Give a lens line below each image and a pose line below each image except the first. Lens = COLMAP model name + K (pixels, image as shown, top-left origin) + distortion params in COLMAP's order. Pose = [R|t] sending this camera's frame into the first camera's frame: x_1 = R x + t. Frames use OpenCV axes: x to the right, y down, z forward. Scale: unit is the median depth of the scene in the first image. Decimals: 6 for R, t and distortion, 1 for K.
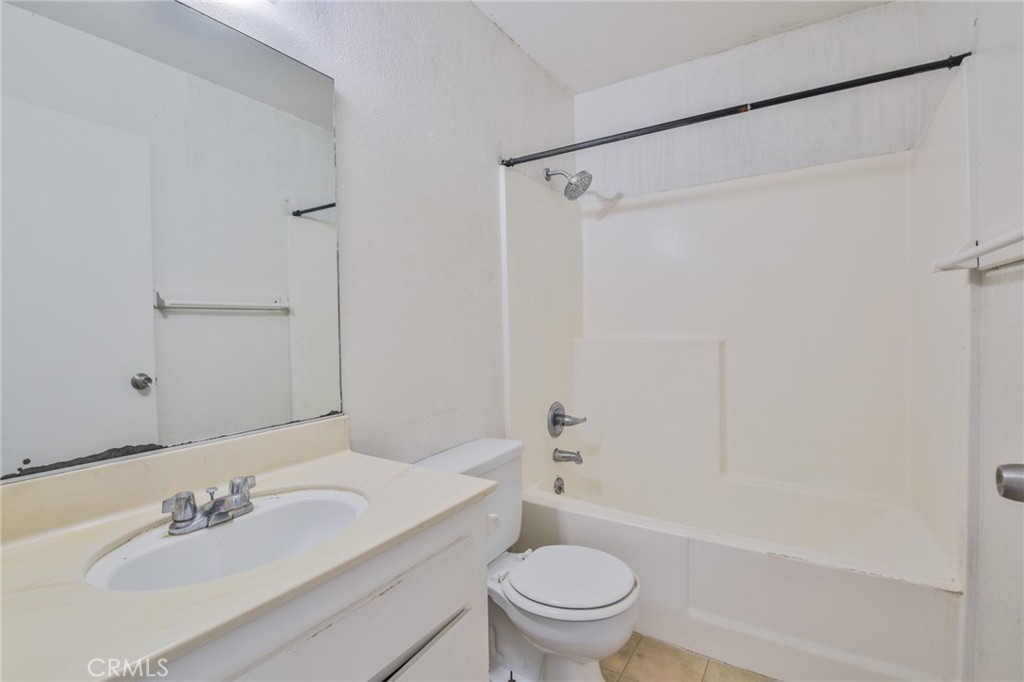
lens RADIAL K [[470.2, 0, 508.7], [0, 470.2, 335.2], [0, 0, 1]] dist [-0.000919, -0.011617]
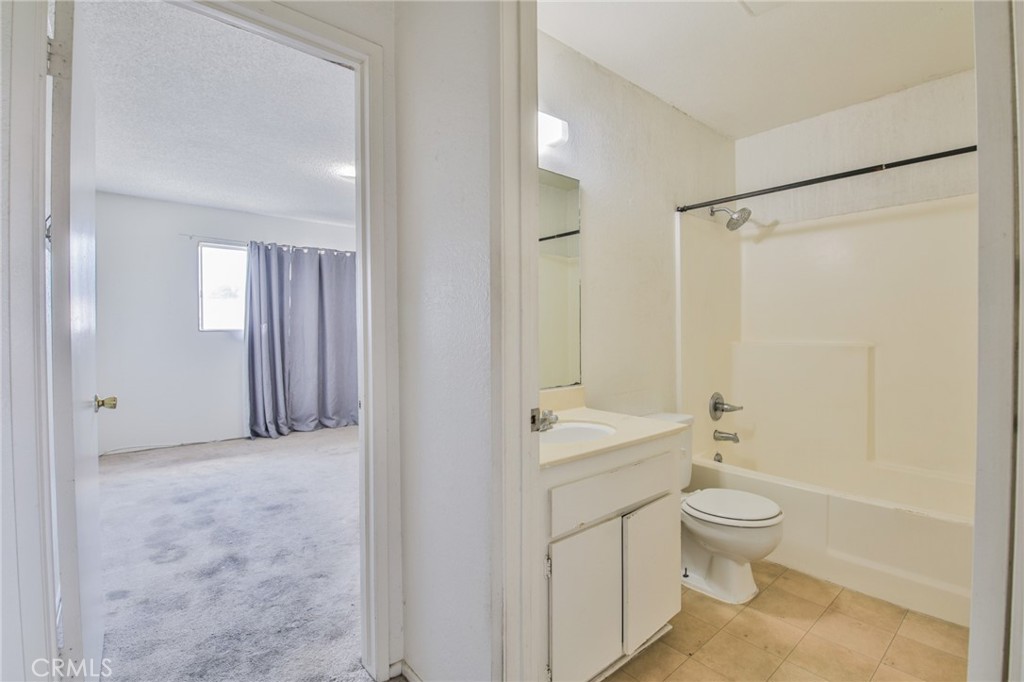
lens RADIAL K [[470.2, 0, 508.7], [0, 470.2, 335.2], [0, 0, 1]] dist [-0.000919, -0.011617]
pose [[0.956990, 0.014972, -0.289735, -0.073543], [-0.016401, 0.999862, -0.002502, 0.002681], [0.289657, 0.007147, 0.957104, -0.381741]]
